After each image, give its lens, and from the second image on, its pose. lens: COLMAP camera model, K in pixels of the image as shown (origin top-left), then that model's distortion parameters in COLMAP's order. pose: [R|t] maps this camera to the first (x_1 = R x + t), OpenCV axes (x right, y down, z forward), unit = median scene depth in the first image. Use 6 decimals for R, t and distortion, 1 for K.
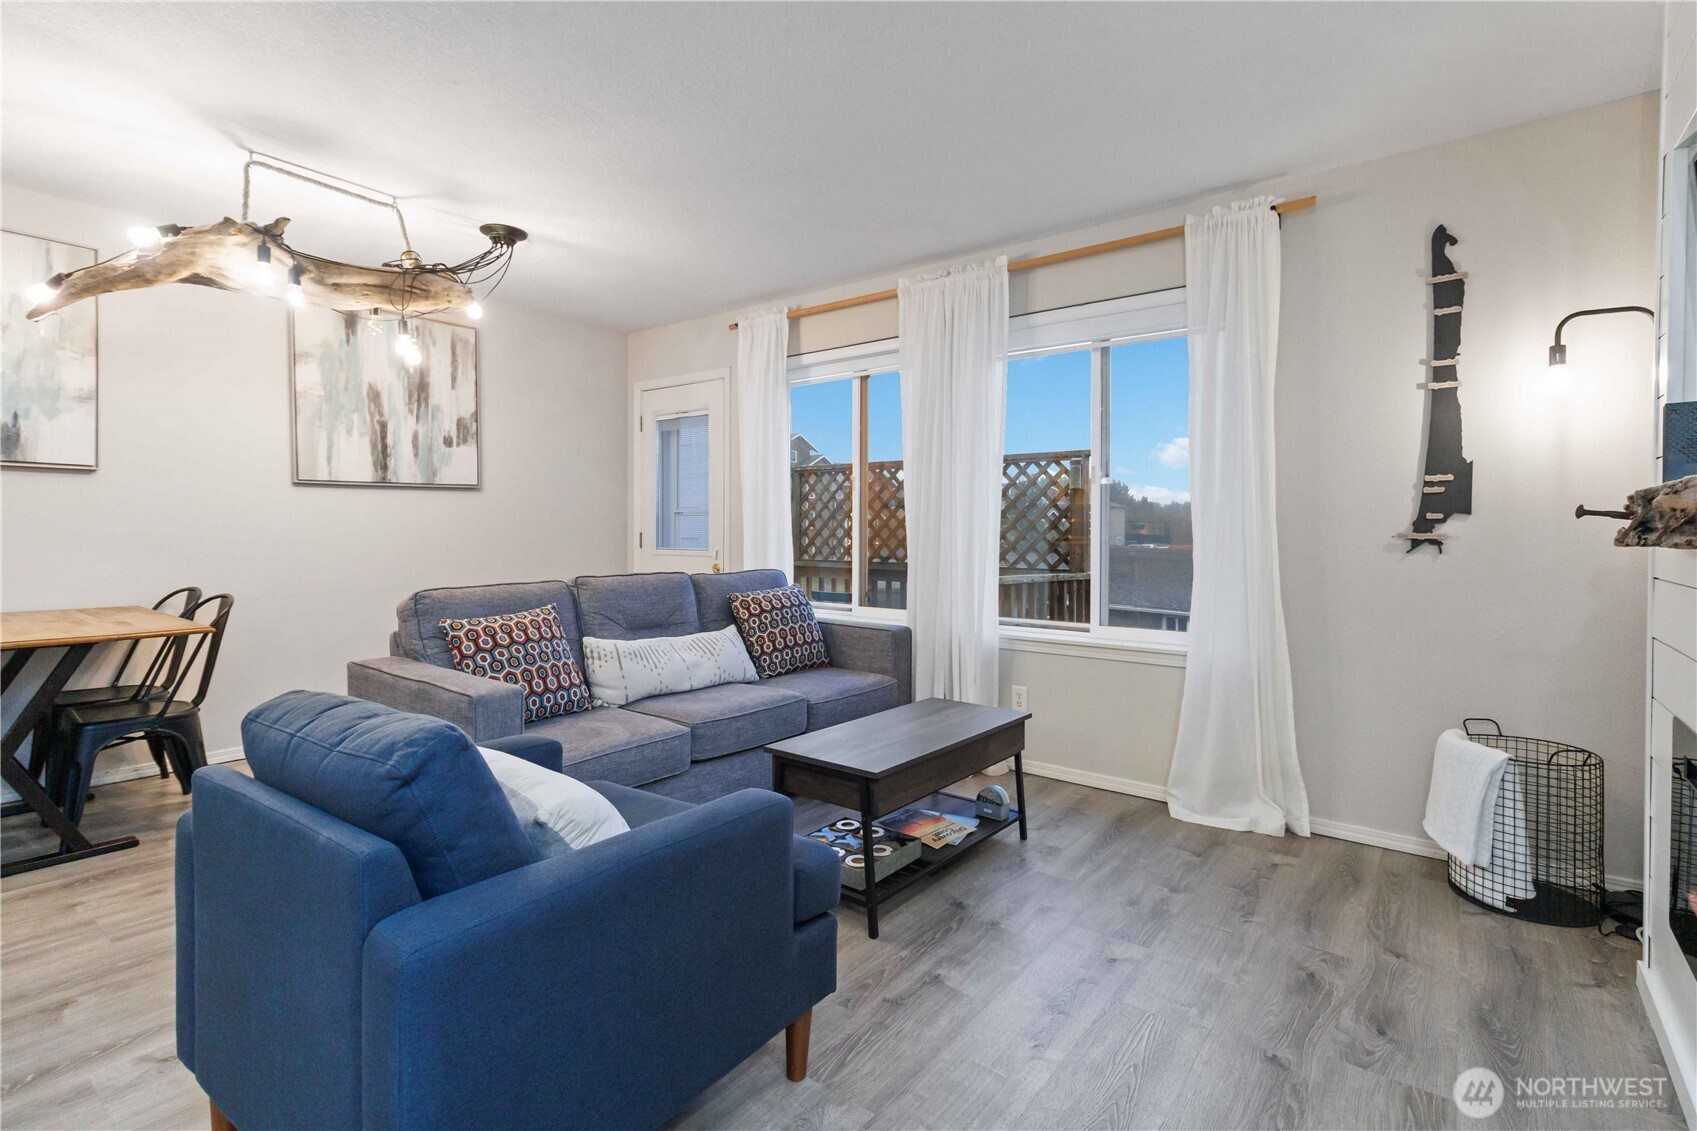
lens RADIAL K [[791.2, 0, 859.5], [0, 791.2, 541.3], [0, 0, 1]] dist [0.002892, 0.000276]
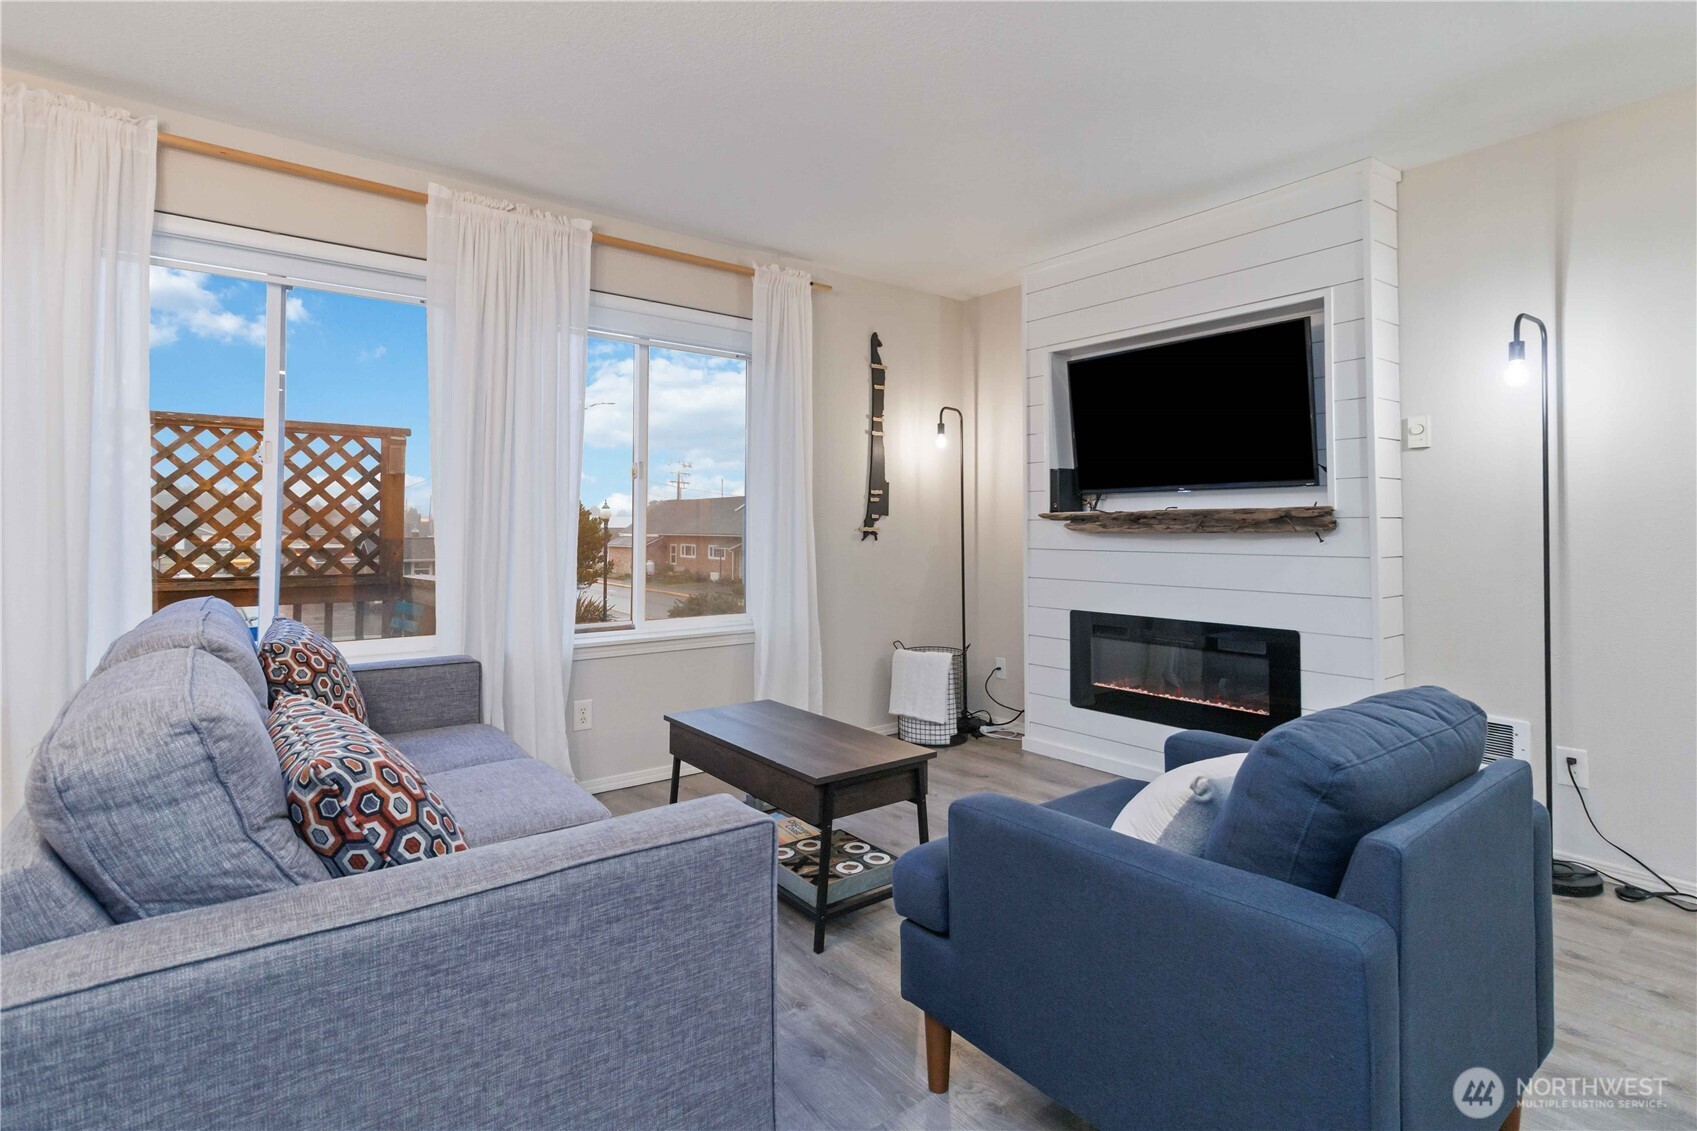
lens RADIAL K [[829.9, 0, 853.3], [0, 829.9, 510.9], [0, 0, 1]] dist [0.000591, -0.000304]
pose [[0.239594, 0.015098, 0.970756, -0.640779], [0.012494, 0.999748, -0.018632, -0.009601], [-0.970793, 0.016592, 0.239345, 0.477781]]
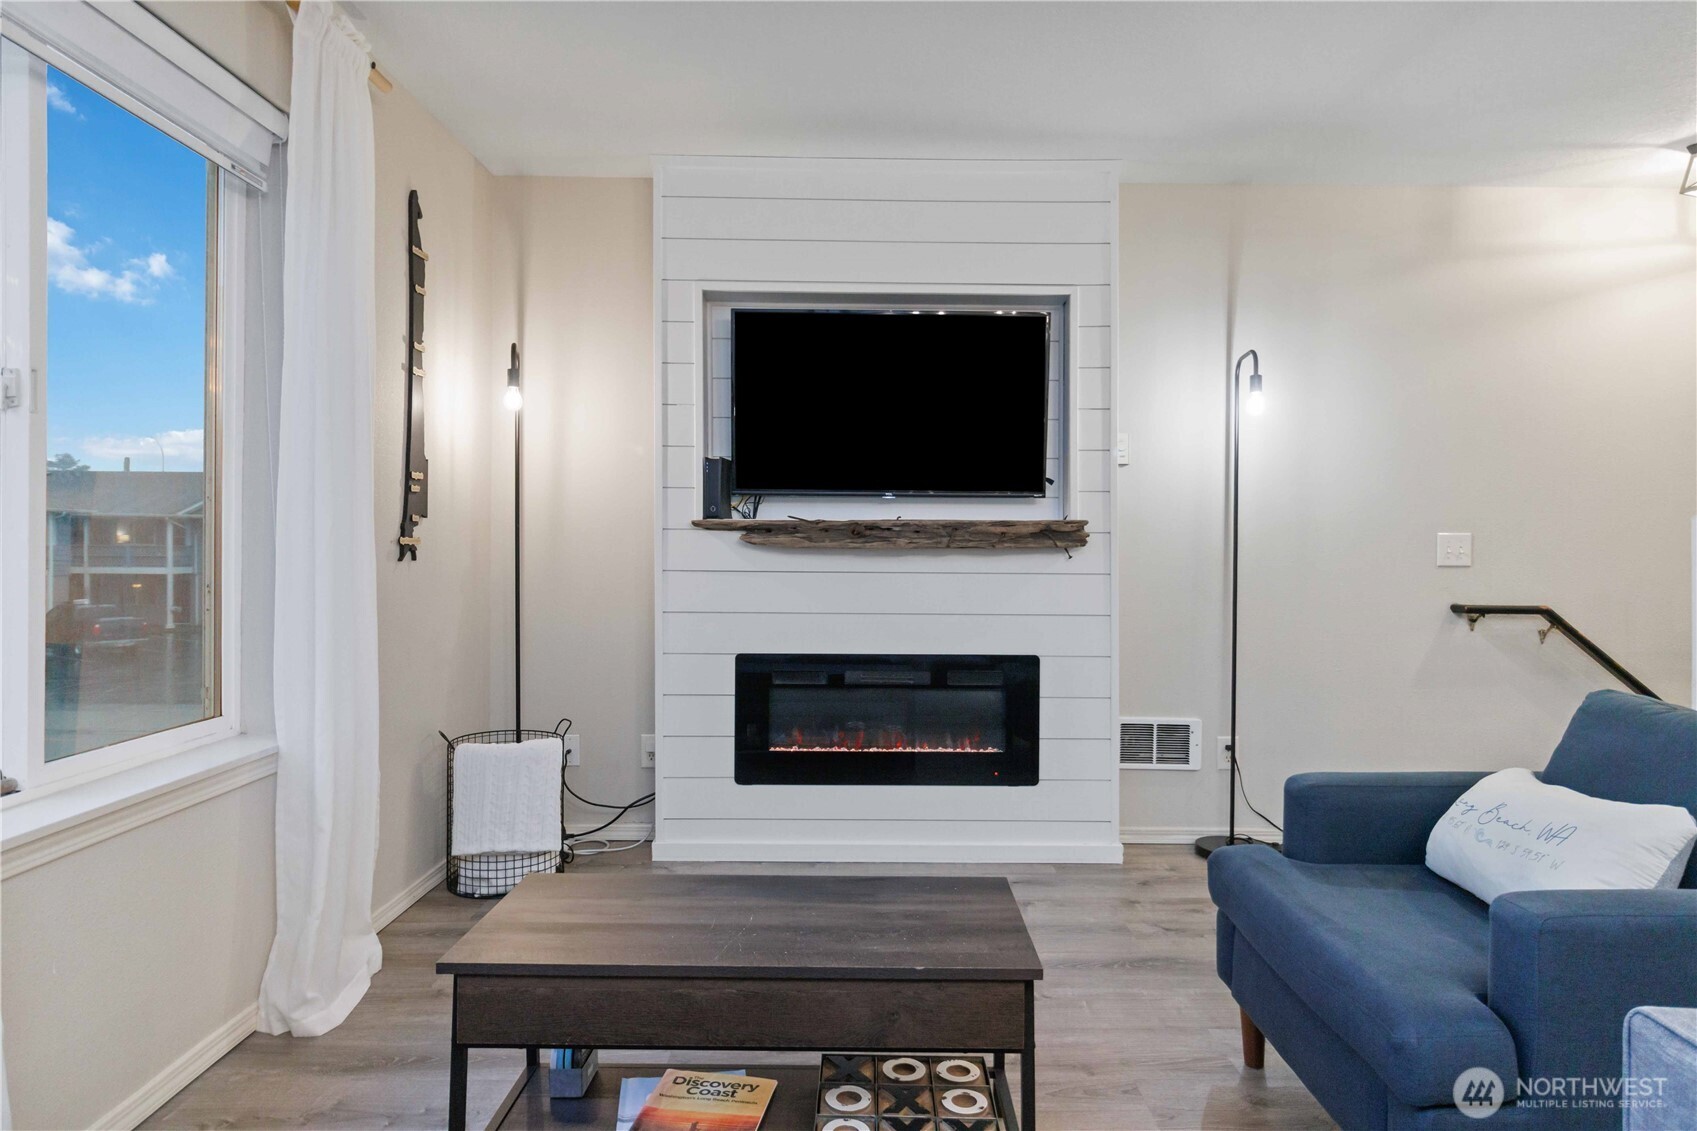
lens RADIAL K [[1023.3, 0, 848.5], [0, 1023.3, 565.5], [0, 0, 1]] dist [0.001115, 0.000387]
pose [[-0.619047, -0.025394, 0.784943, -0.347984], [-0.000972, 0.999501, 0.031569, -0.011594], [-0.785353, 0.018779, -0.618763, 0.976834]]
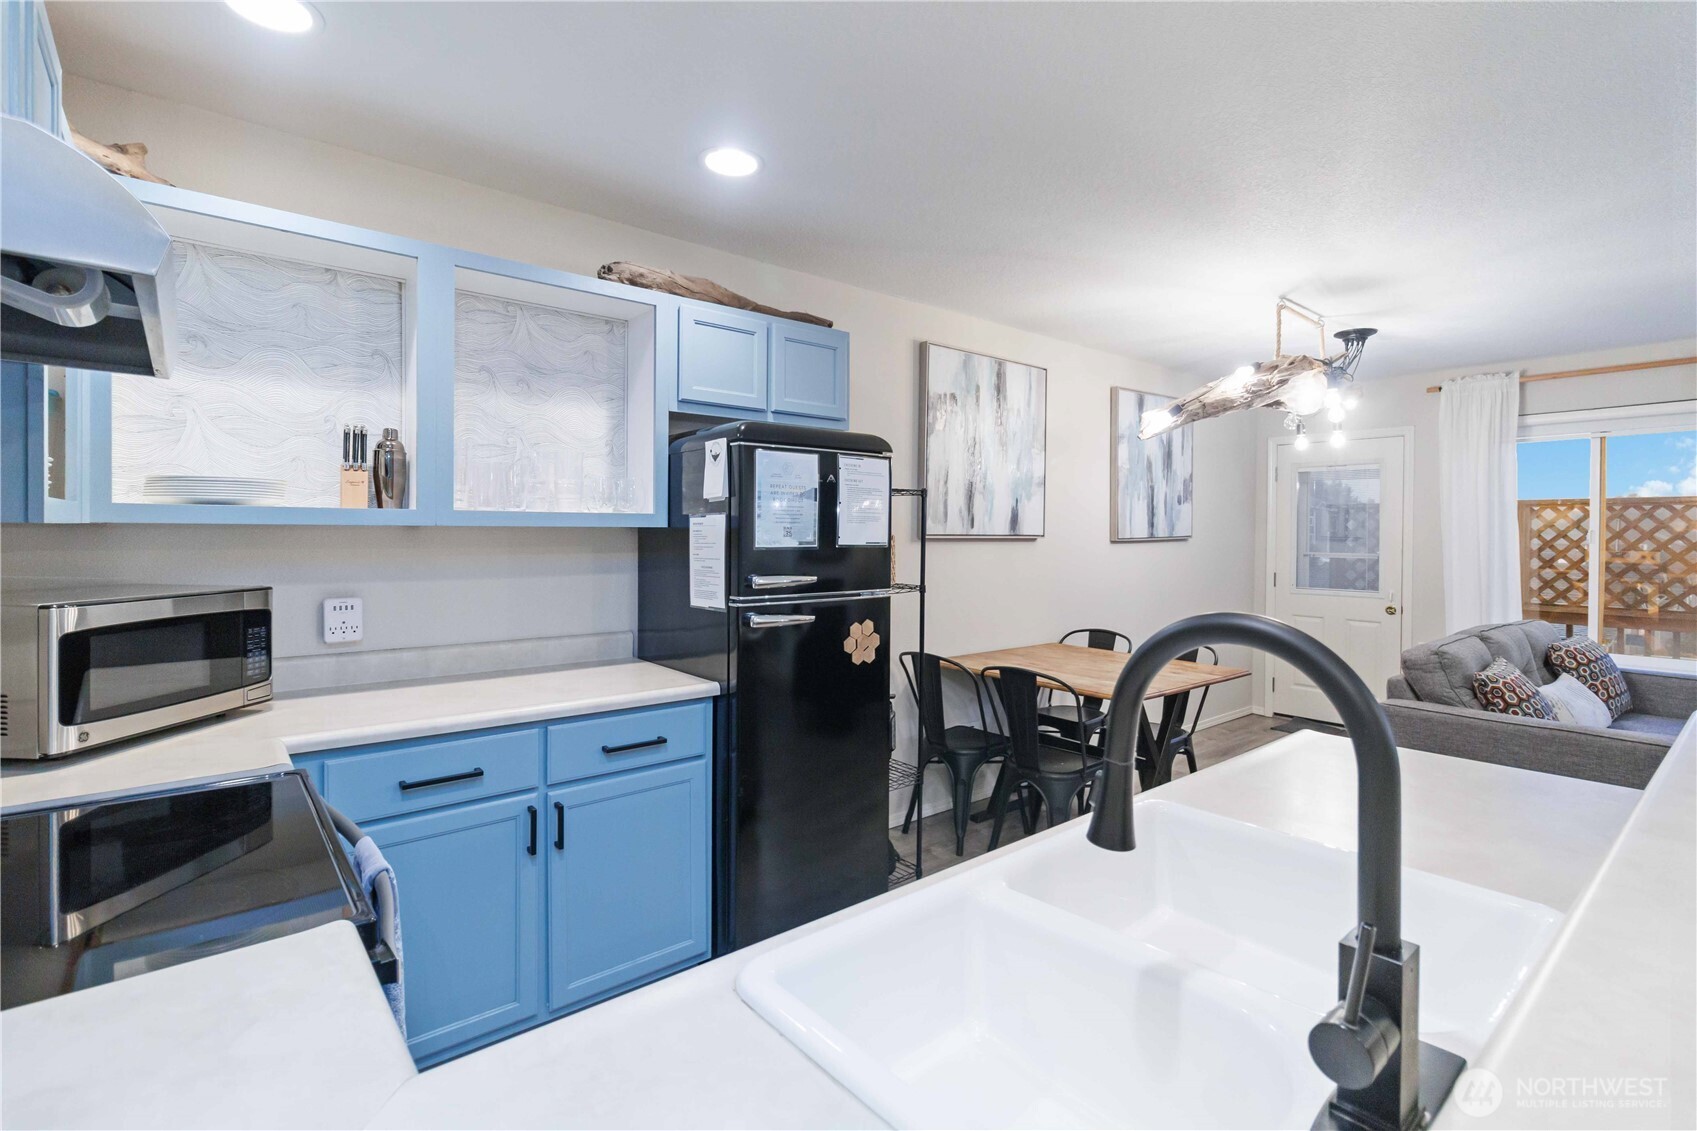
lens RADIAL K [[791.2, 0, 859.5], [0, 791.2, 541.3], [0, 0, 1]] dist [0.002892, 0.000276]
pose [[0.976948, 0.000644, -0.213474, -0.888743], [-0.001562, 0.999990, -0.004128, -0.072439], [0.213469, 0.004367, 0.976940, -0.296454]]
